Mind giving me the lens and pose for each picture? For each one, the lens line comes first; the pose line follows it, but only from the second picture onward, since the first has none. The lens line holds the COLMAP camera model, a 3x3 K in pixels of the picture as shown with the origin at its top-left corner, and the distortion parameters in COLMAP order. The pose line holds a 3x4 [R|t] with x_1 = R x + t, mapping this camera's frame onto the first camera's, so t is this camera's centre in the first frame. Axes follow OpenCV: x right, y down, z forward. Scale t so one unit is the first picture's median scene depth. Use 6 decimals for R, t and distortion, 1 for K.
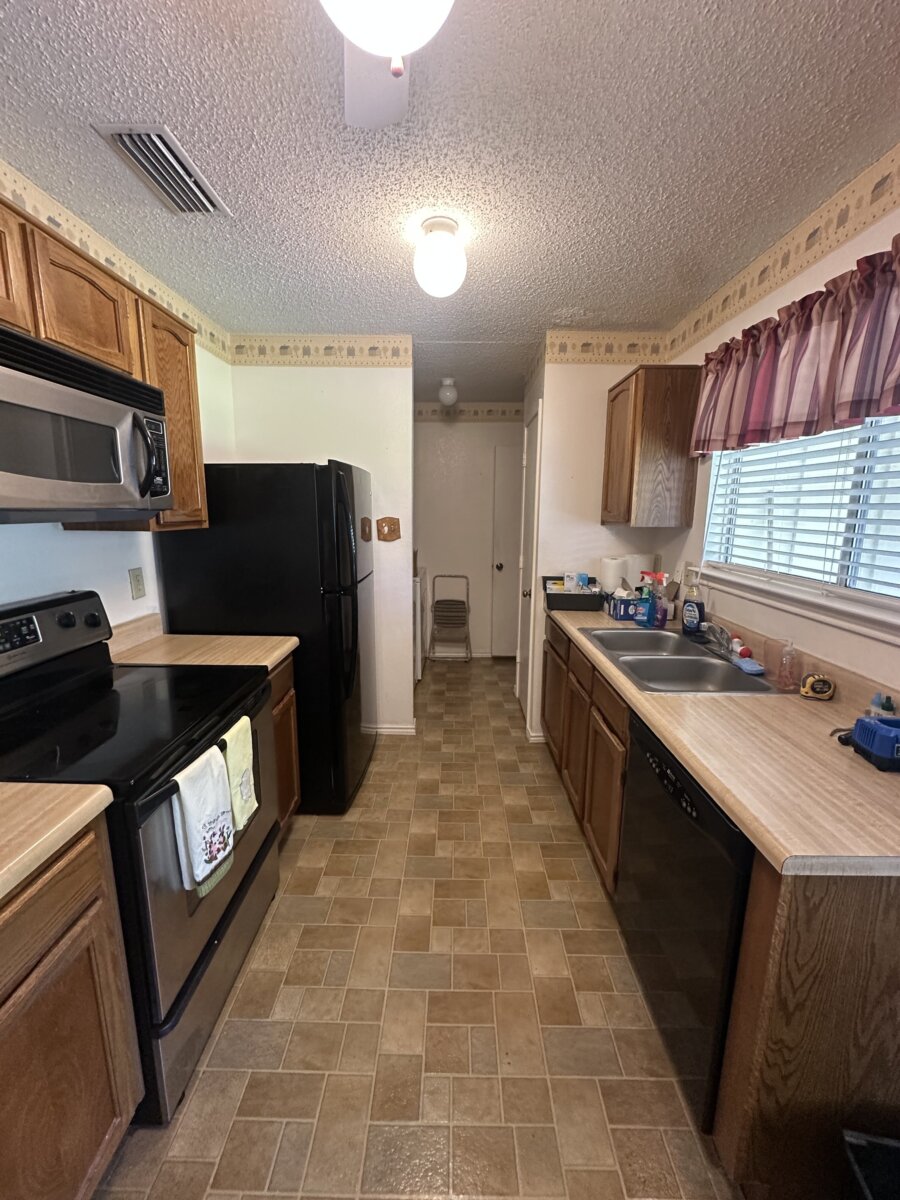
lens RADIAL K [[480.6, 0, 448.4], [0, 480.6, 601.0], [0, 0, 1]] dist [-0.000865, 0.000413]
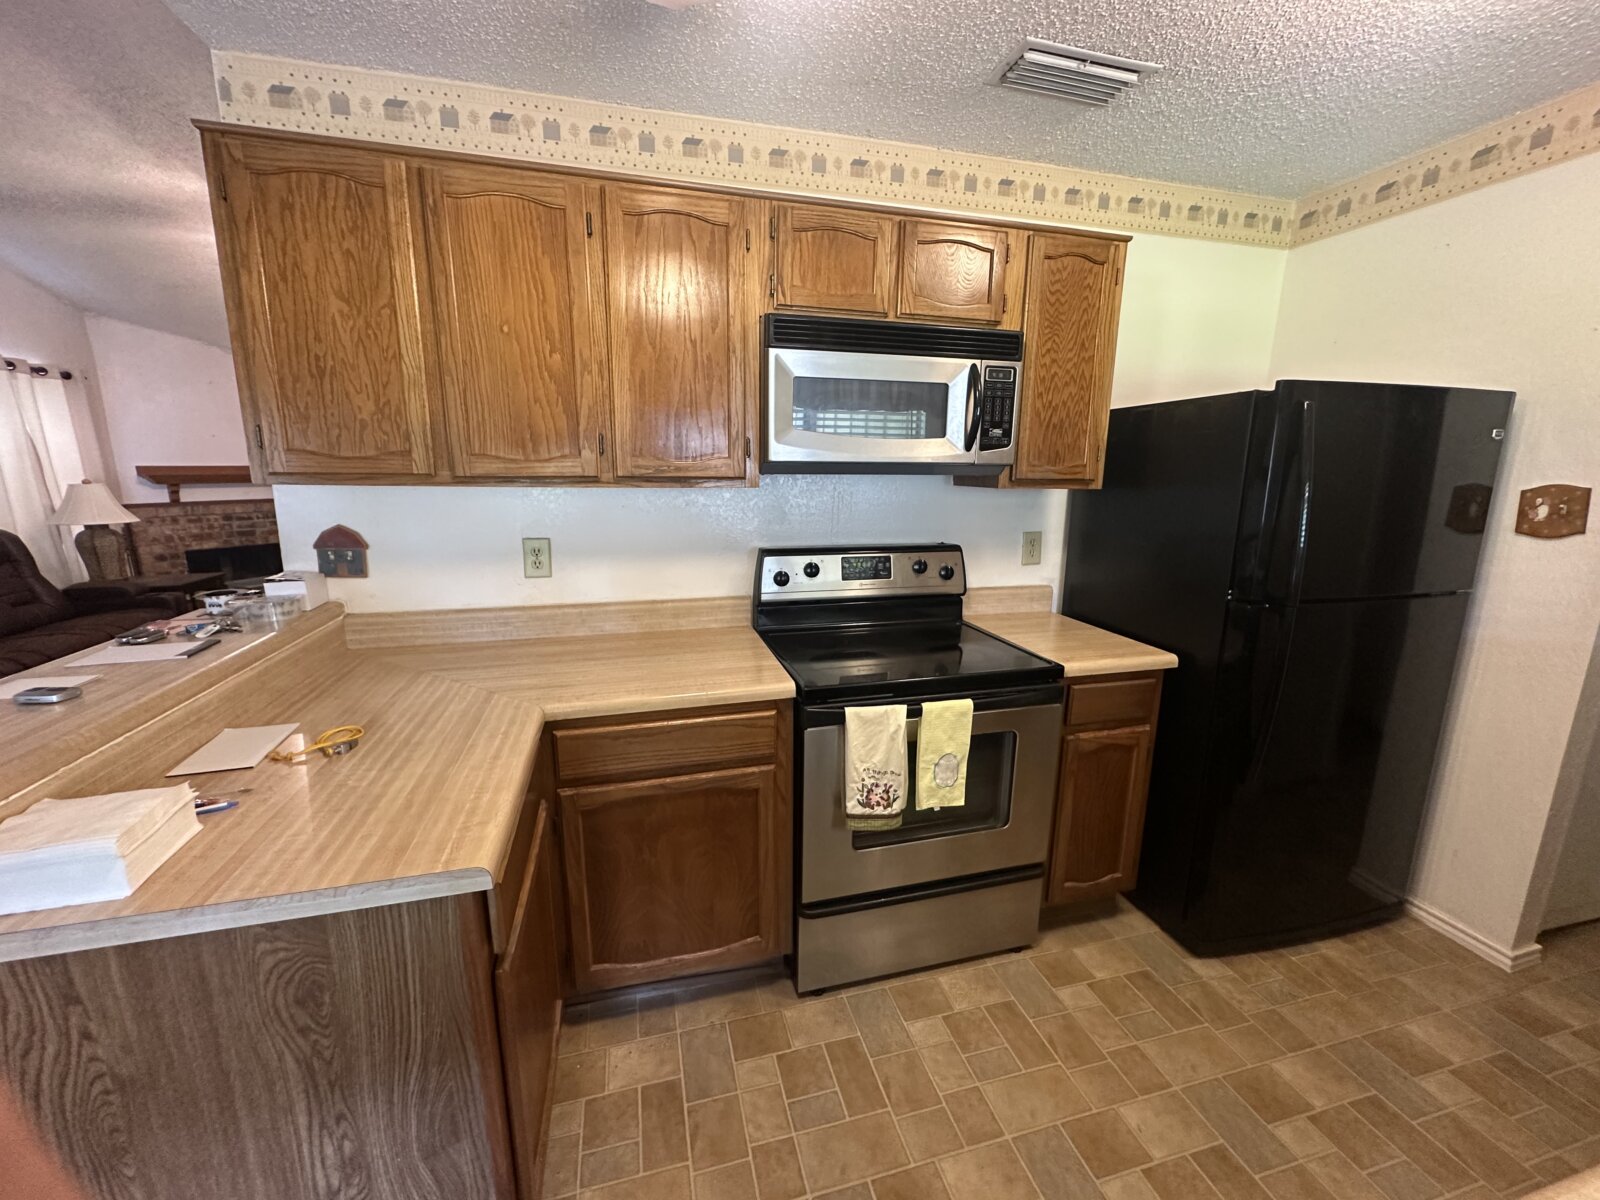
lens RADIAL K [[640.8, 0, 798.8], [0, 640.8, 601.4], [0, 0, 1]] dist [-0.000865, 0.000413]
pose [[0.270484, 0.189940, -0.943801, 0.455624], [-0.187273, 0.971998, 0.141944, -0.032691], [0.944334, 0.138355, 0.298481, 0.271233]]
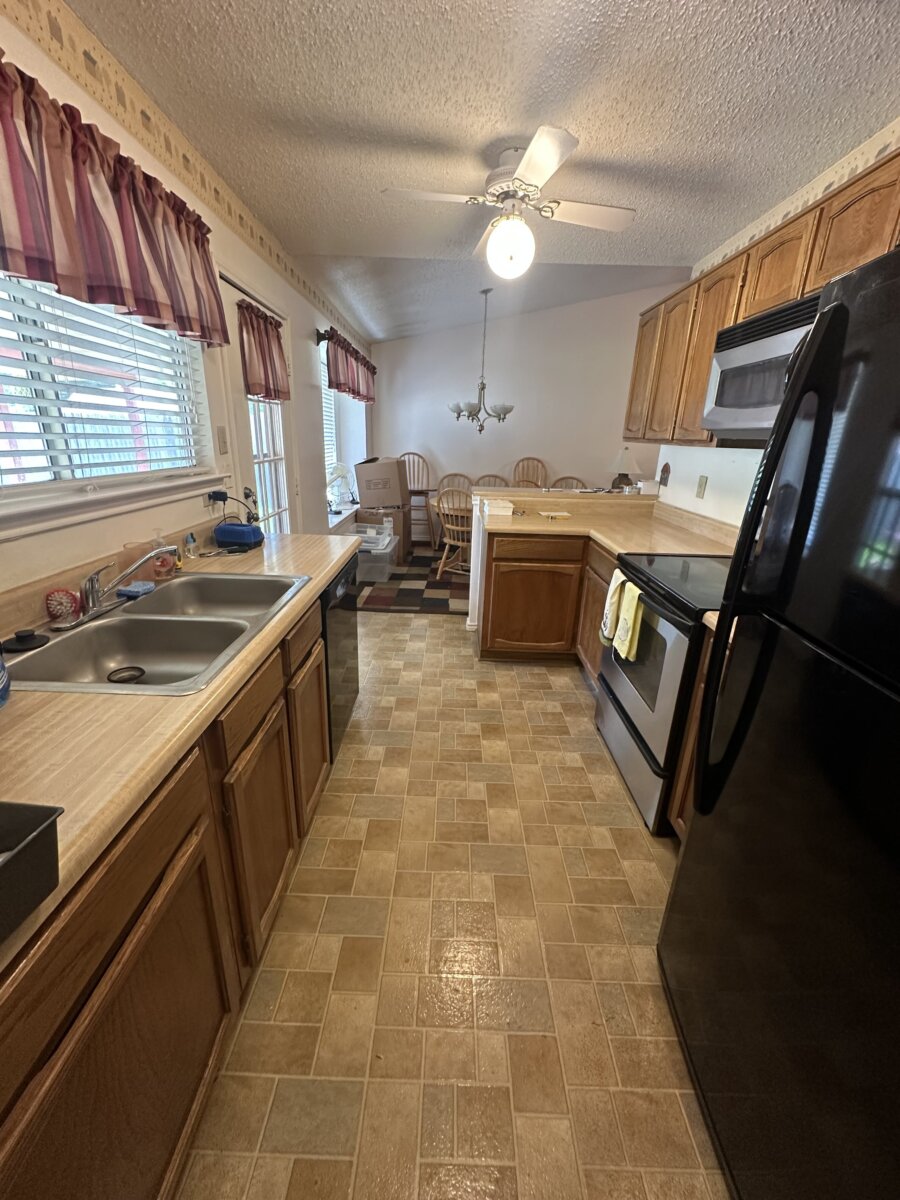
lens RADIAL K [[480.6, 0, 448.4], [0, 480.6, 601.0], [0, 0, 1]] dist [-0.000865, 0.000413]
pose [[-0.998985, -0.042089, -0.016025, 0.090798], [-0.044431, 0.862929, 0.503368, -0.292142], [-0.007358, 0.503570, -0.863923, 1.724596]]
